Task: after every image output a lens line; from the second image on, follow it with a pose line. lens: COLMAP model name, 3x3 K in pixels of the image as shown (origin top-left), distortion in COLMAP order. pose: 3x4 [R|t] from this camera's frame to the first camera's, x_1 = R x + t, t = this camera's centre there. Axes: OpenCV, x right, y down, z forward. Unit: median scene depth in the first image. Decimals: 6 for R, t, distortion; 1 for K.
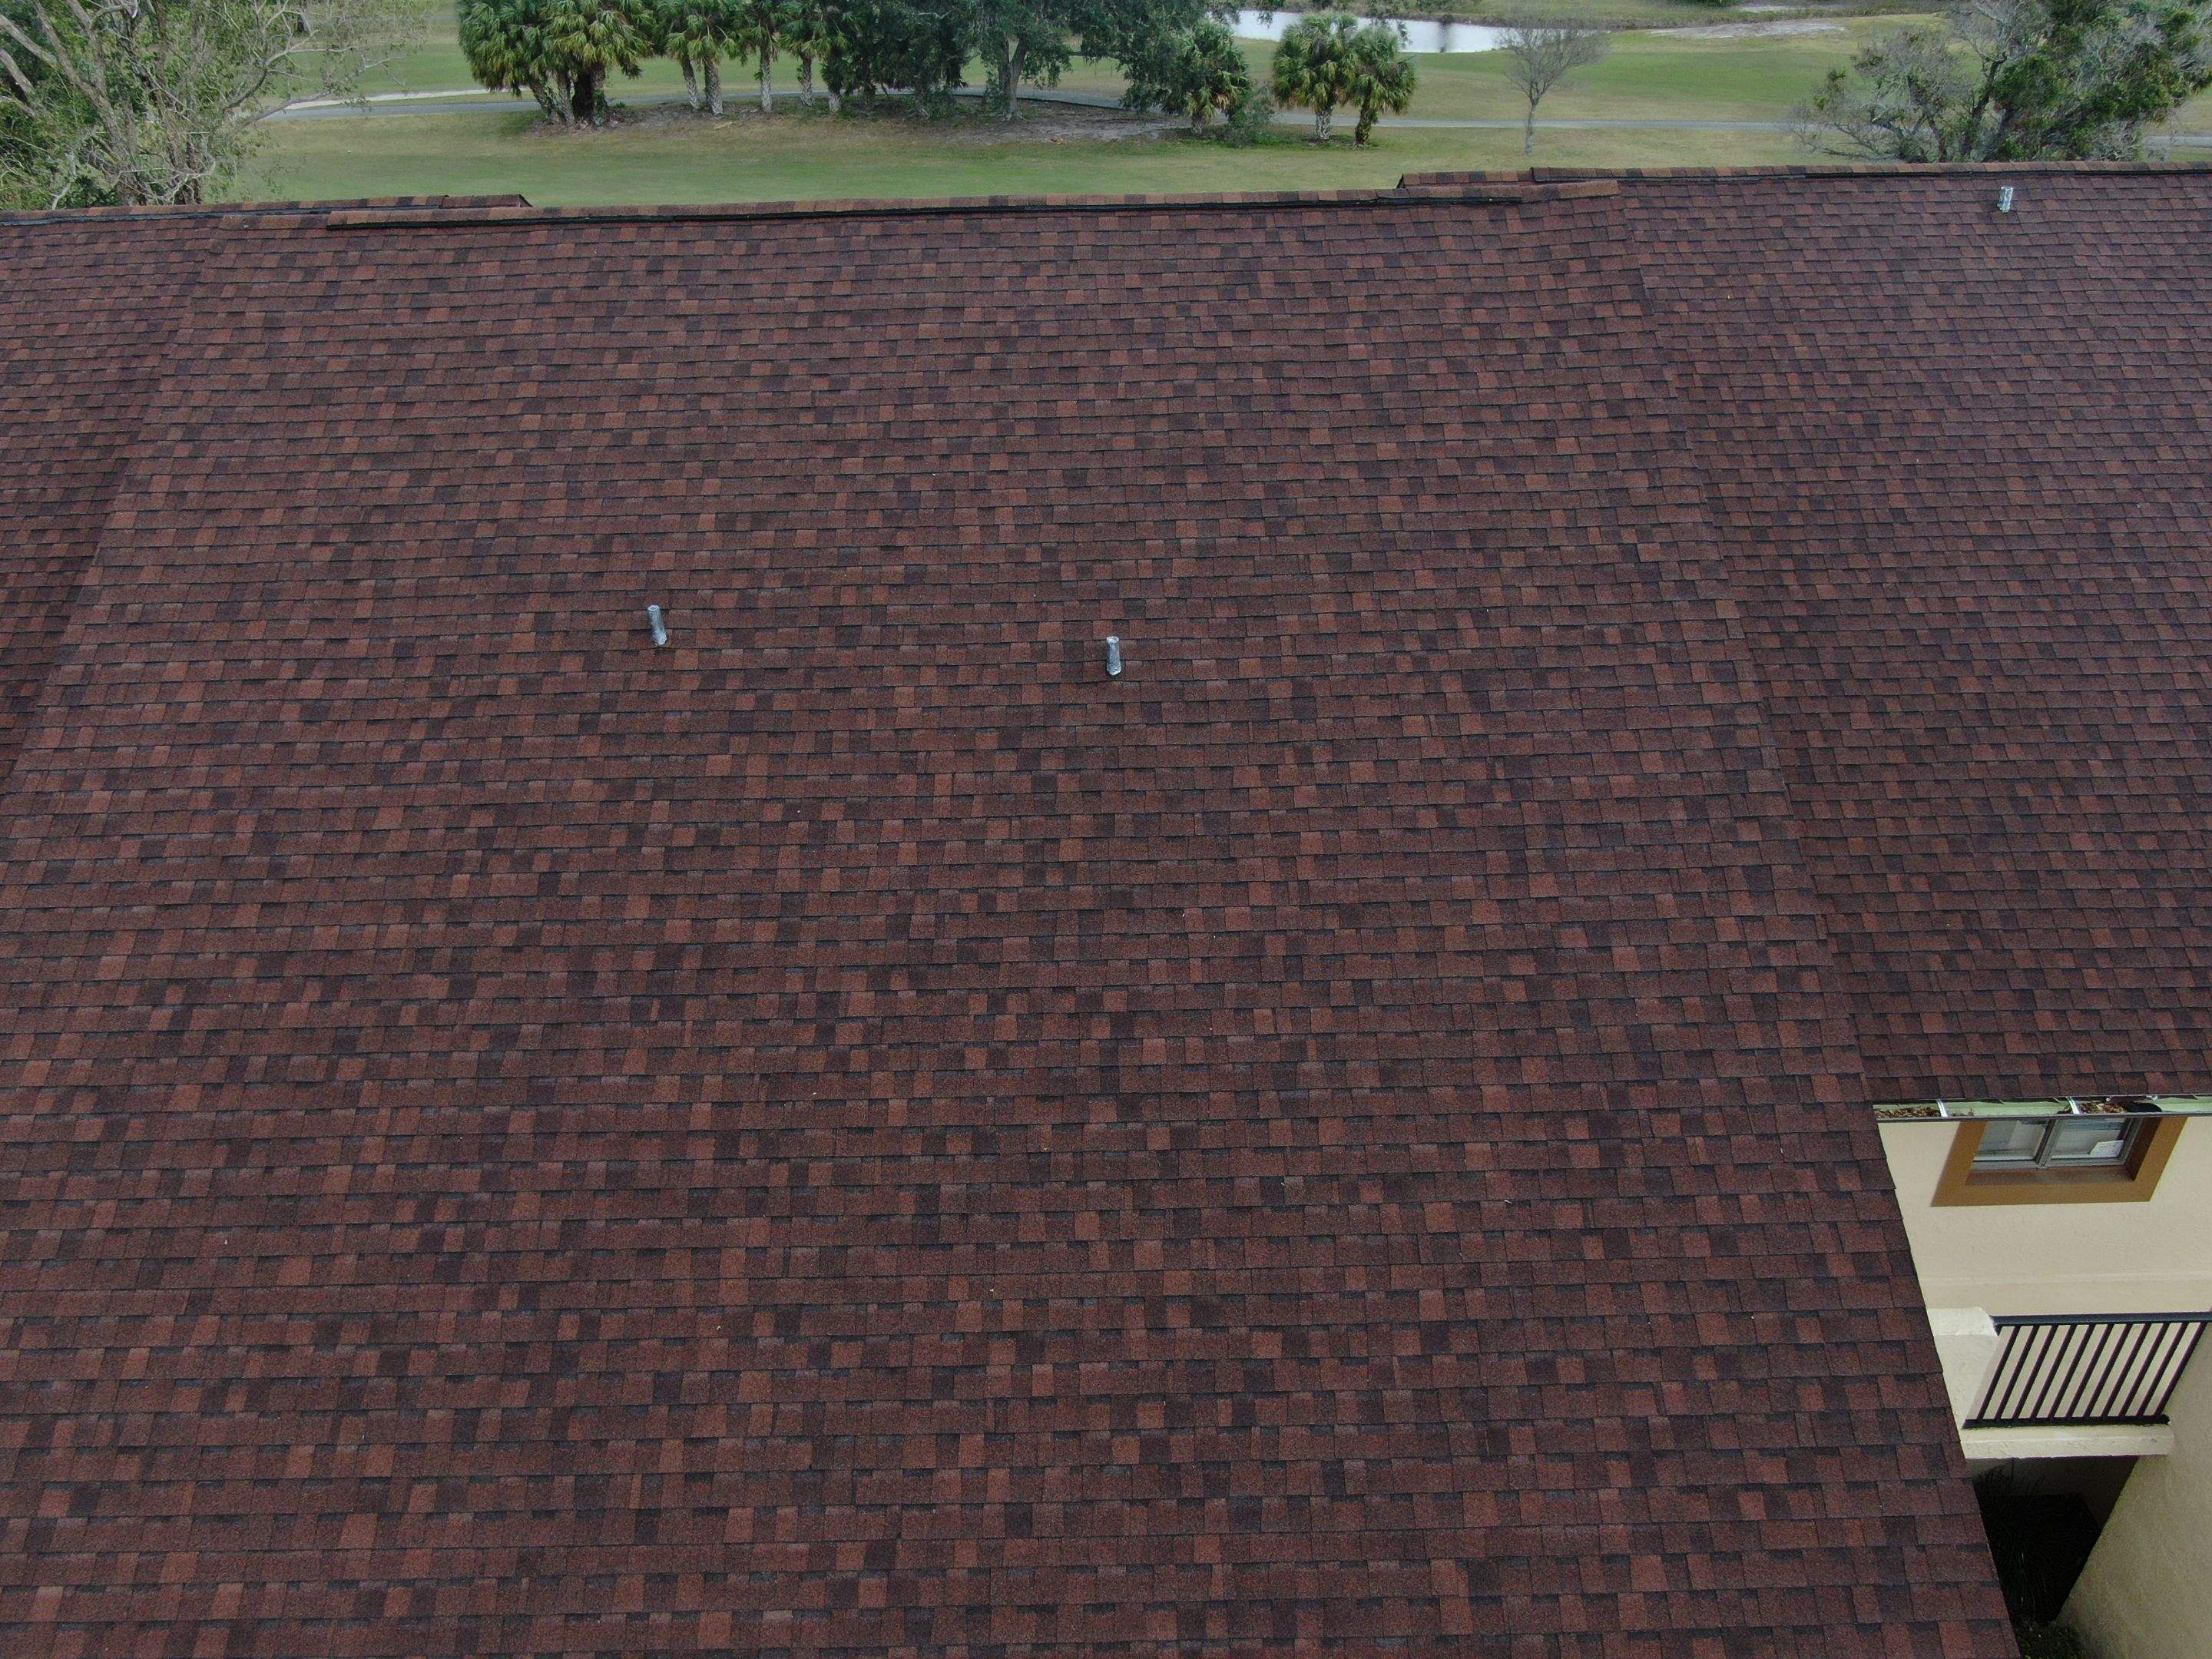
lens RADIAL K [[1585.9, 0, 1105.1], [0, 1585.9, 826.3], [0, 0, 1]] dist [-0.026432, 0.012382]
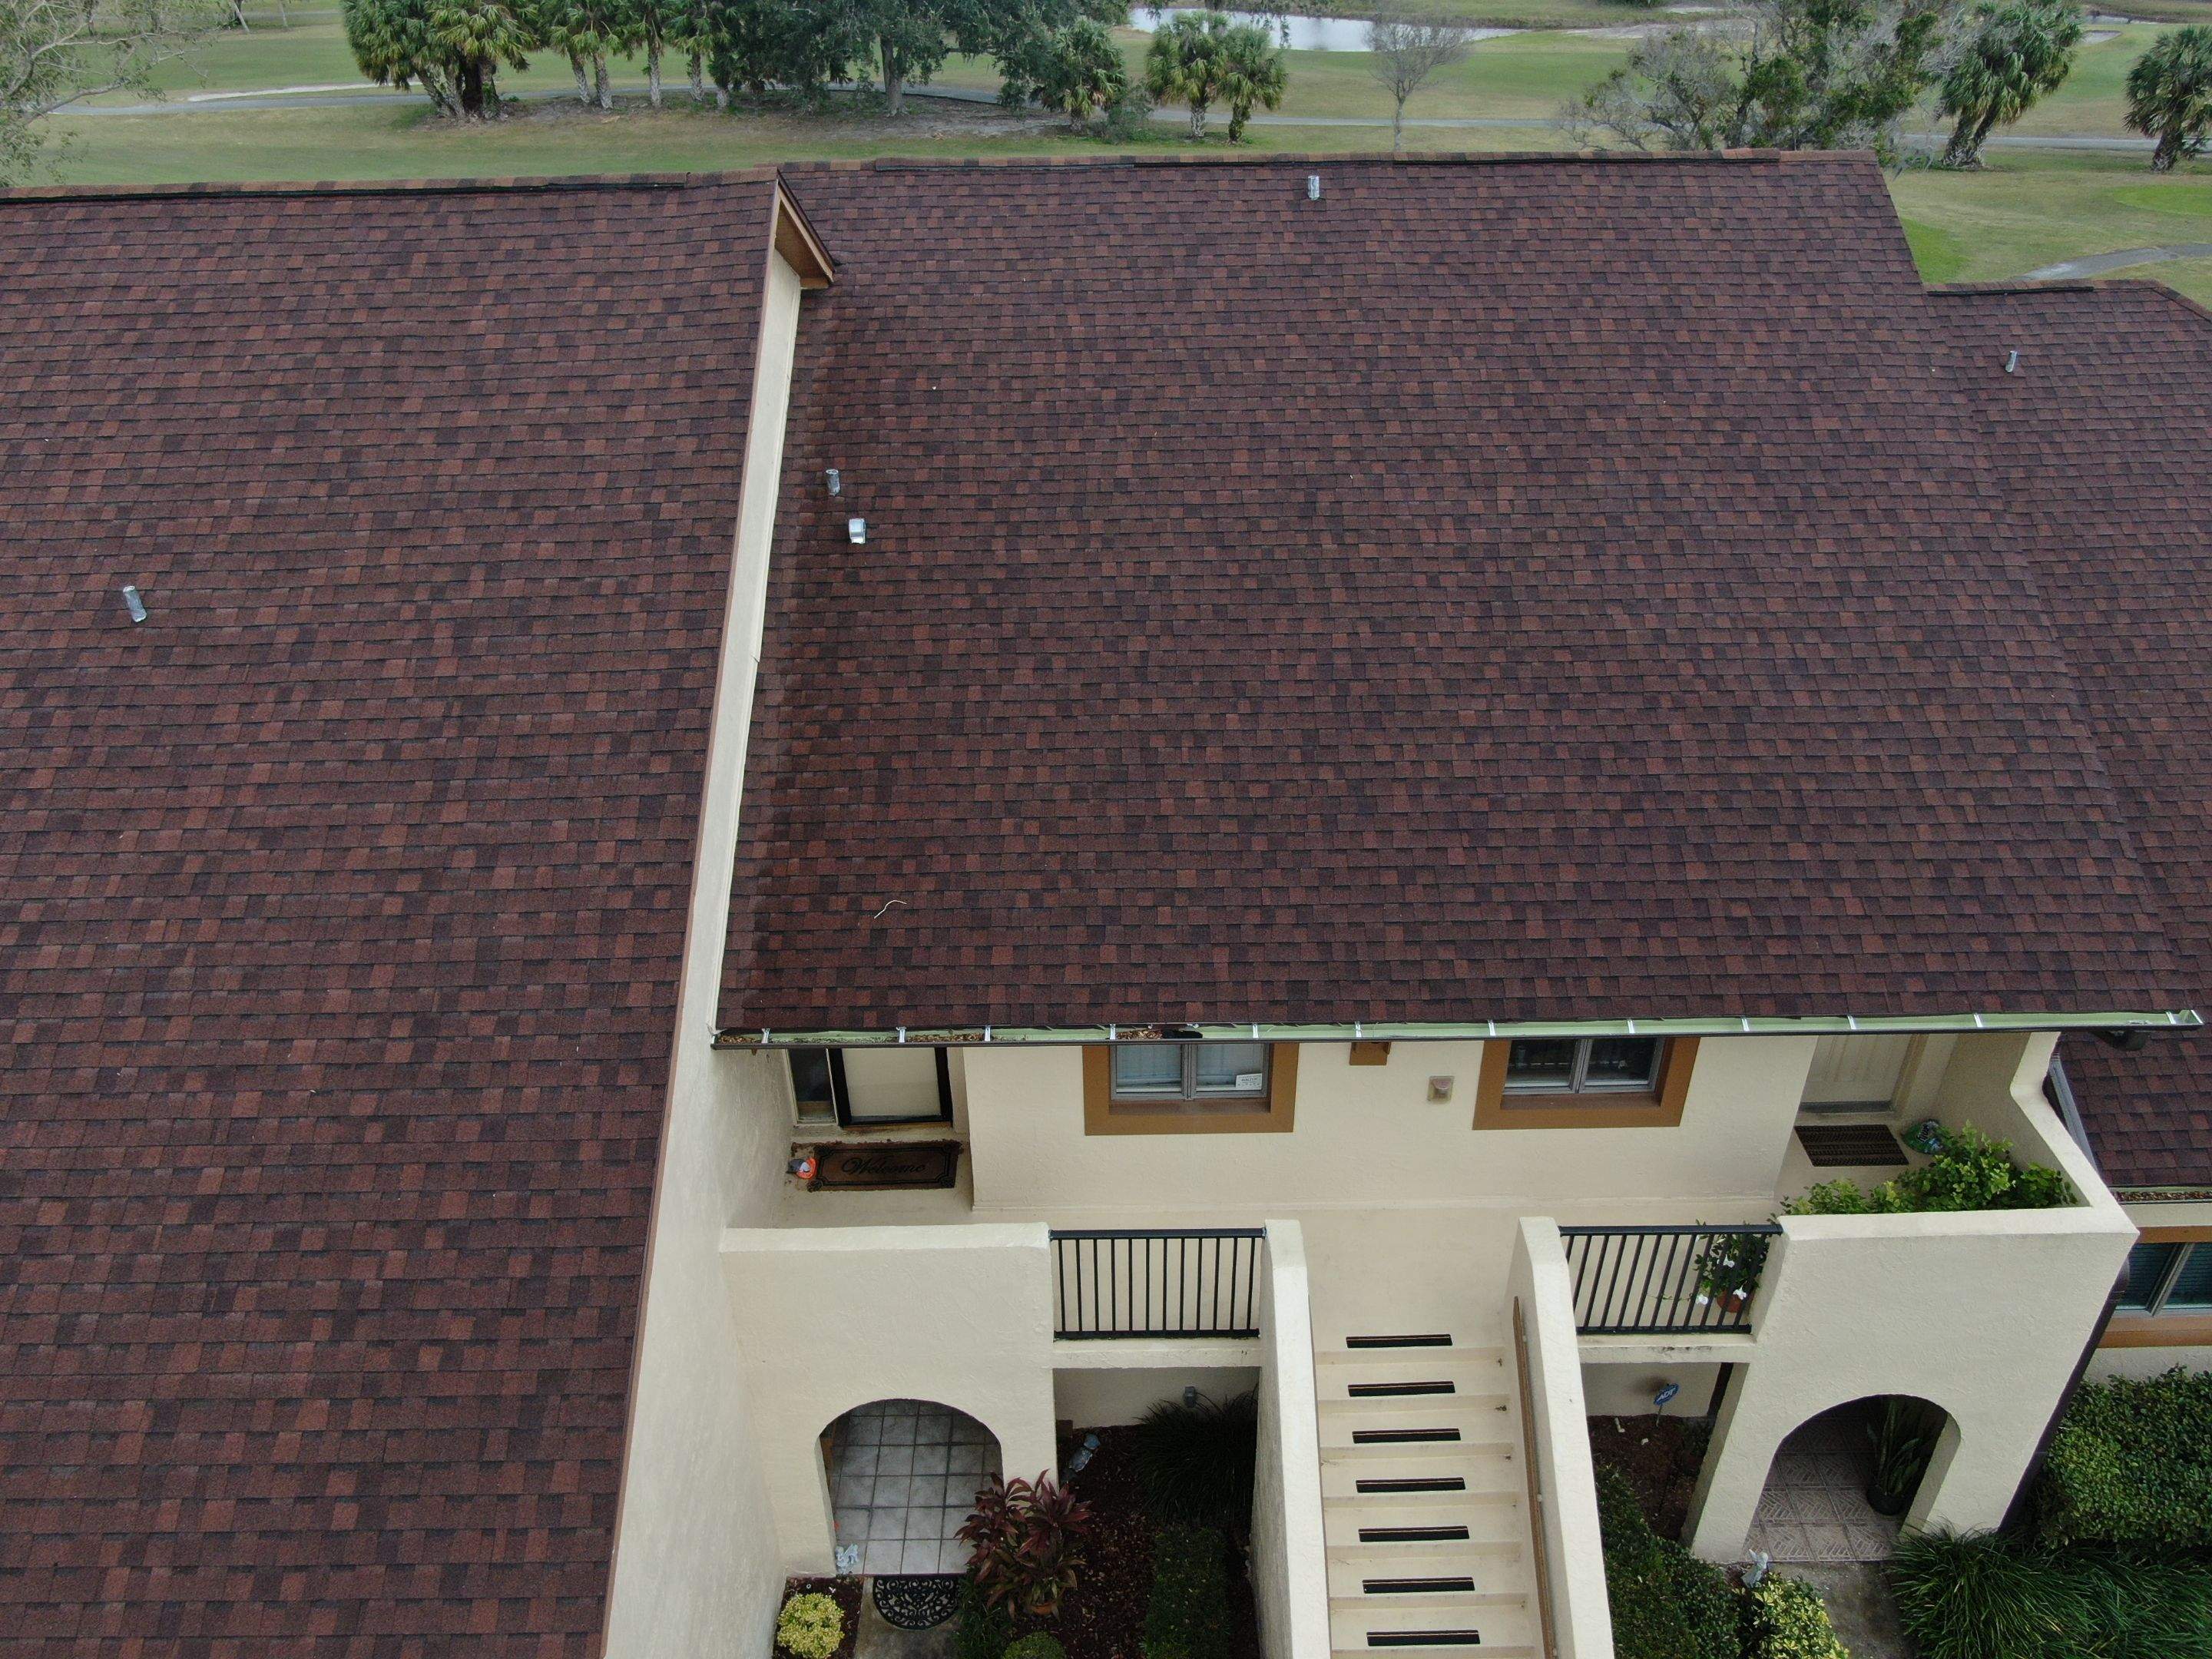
lens RADIAL K [[1585.9, 0, 1108.1], [0, 1585.9, 830.9], [0, 0, 1]] dist [-0.026432, 0.012382]
pose [[0.999981, 0.005318, 0.003043, 0.573635], [-0.005329, 0.999979, 0.003653, 0.035011], [-0.003023, -0.003669, 0.999989, -0.070415]]
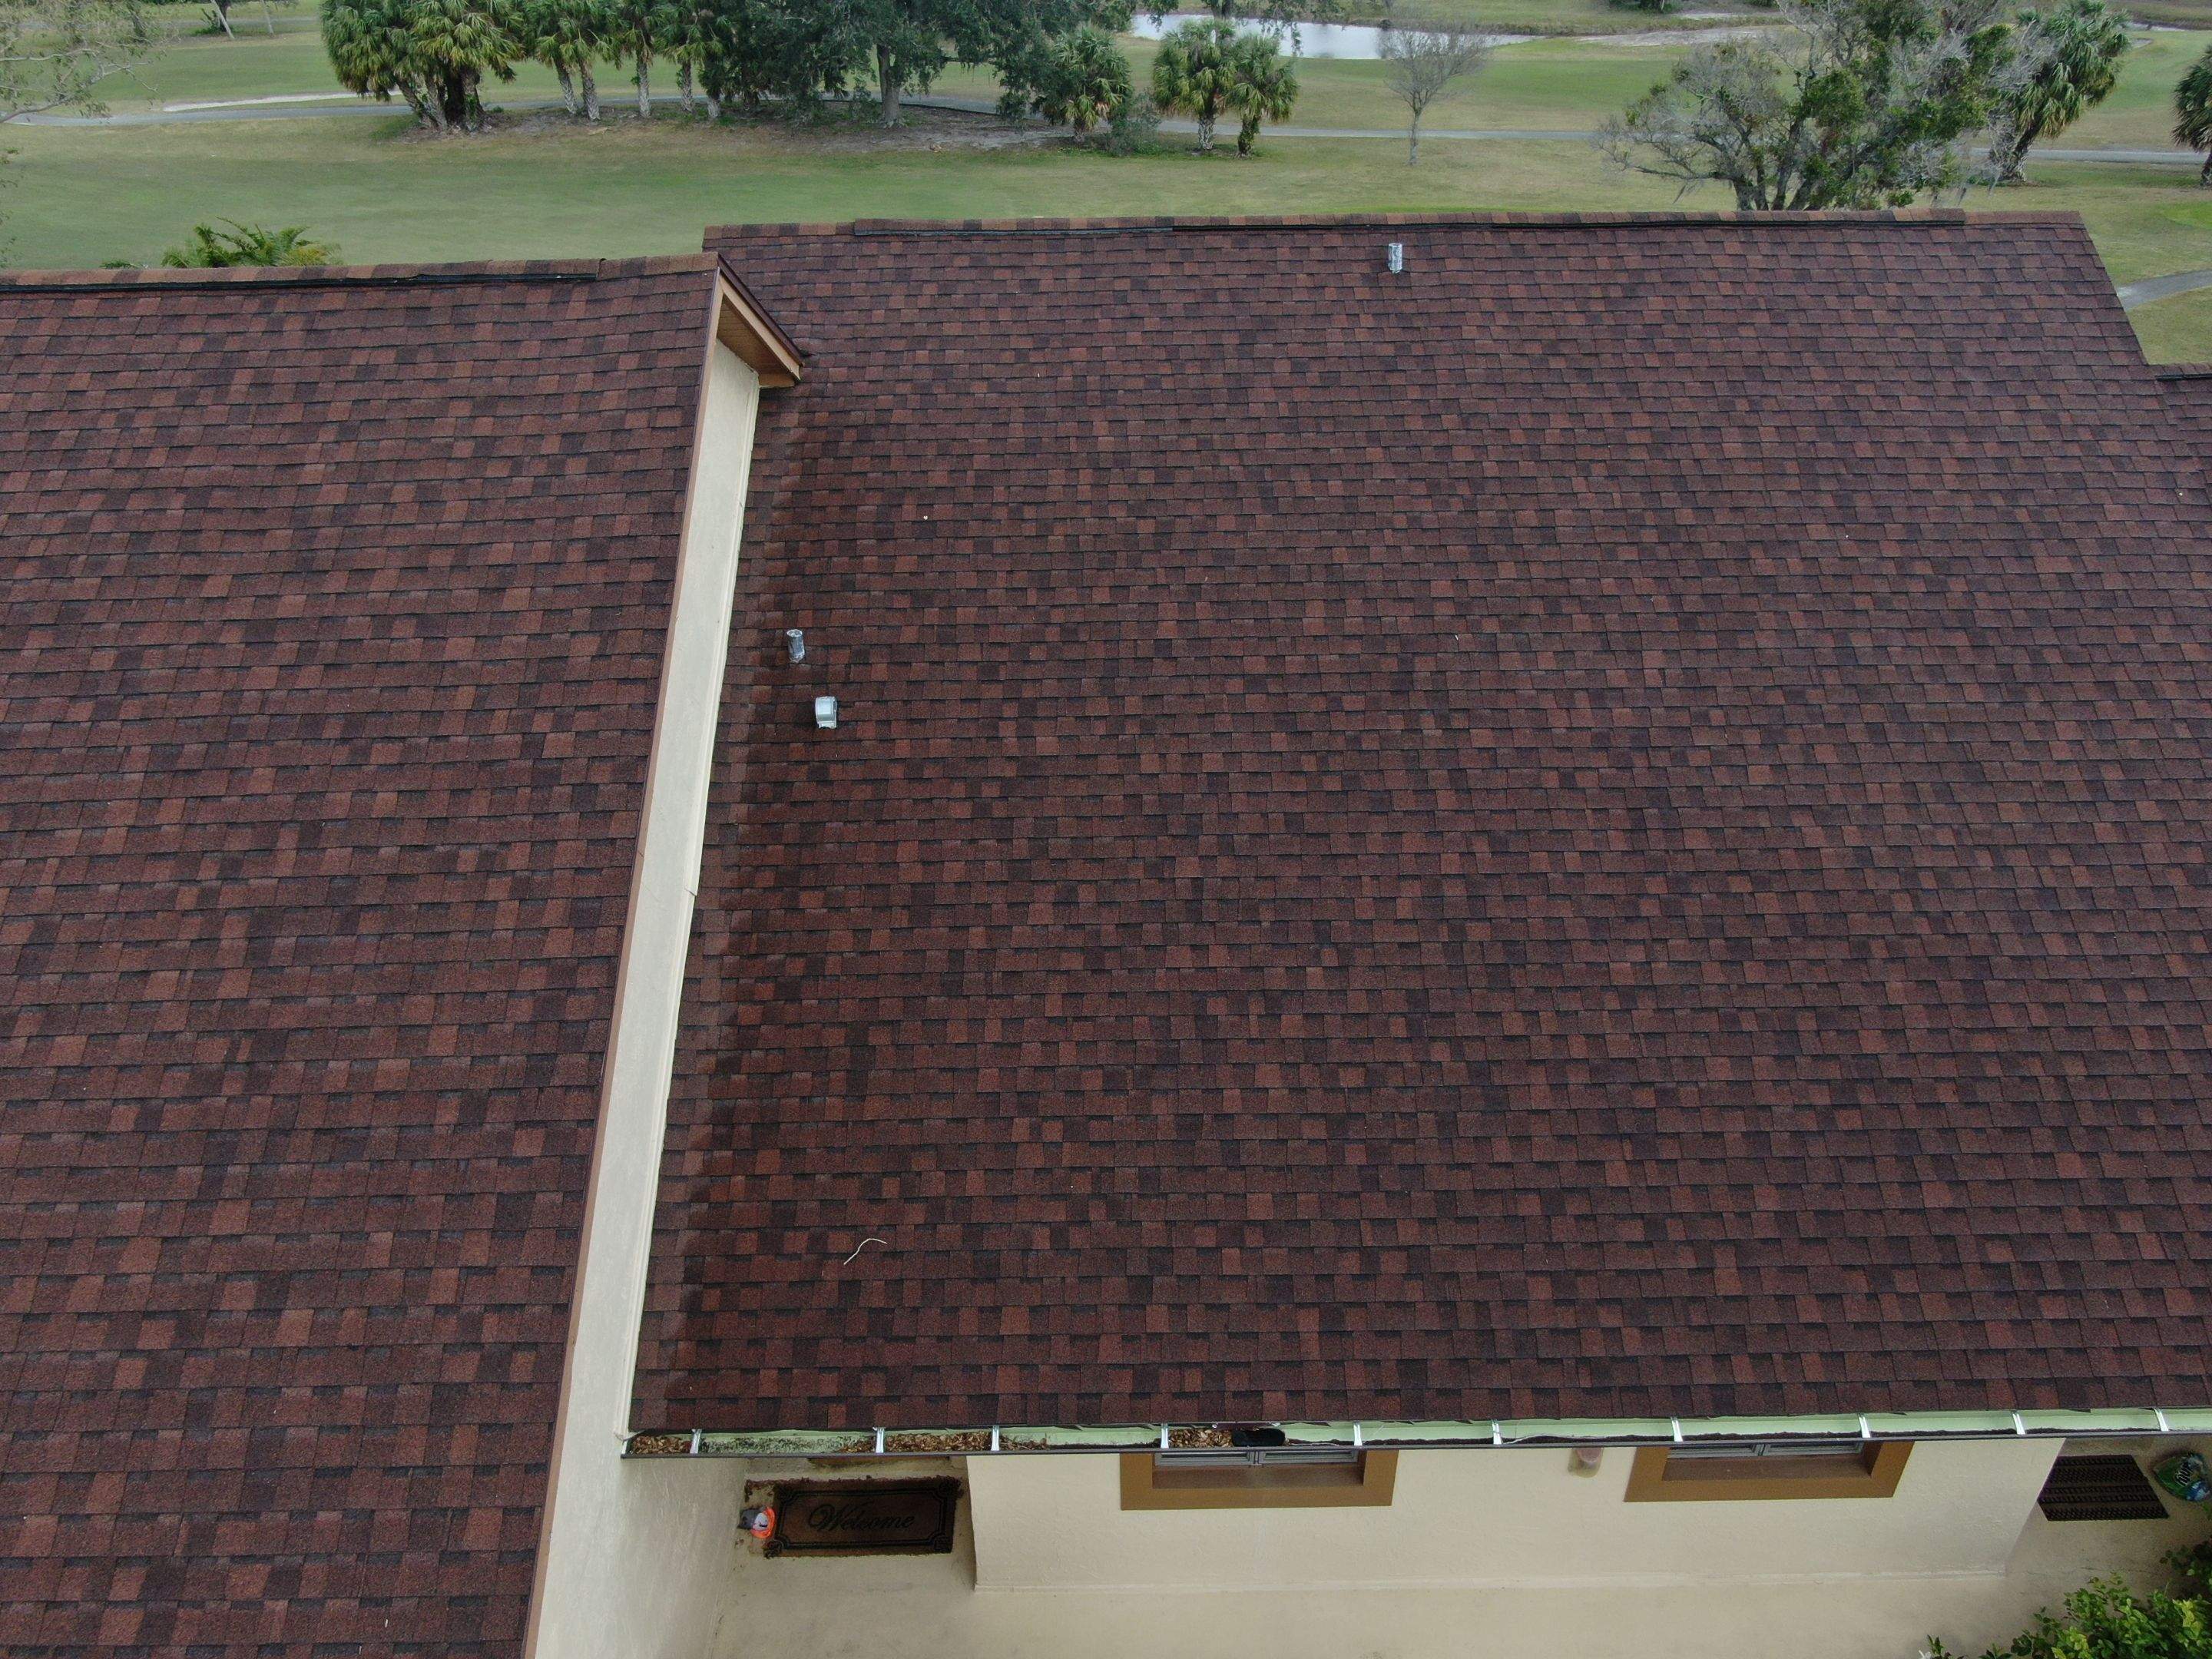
lens RADIAL K [[1585.9, 0, 1107.1], [0, 1585.9, 829.4], [0, 0, 1]] dist [-0.026432, 0.012382]
pose [[0.999983, 0.005073, 0.002781, 0.549481], [-0.005075, 0.999987, 0.000859, -0.119727], [-0.002777, -0.000873, 0.999996, 0.195476]]
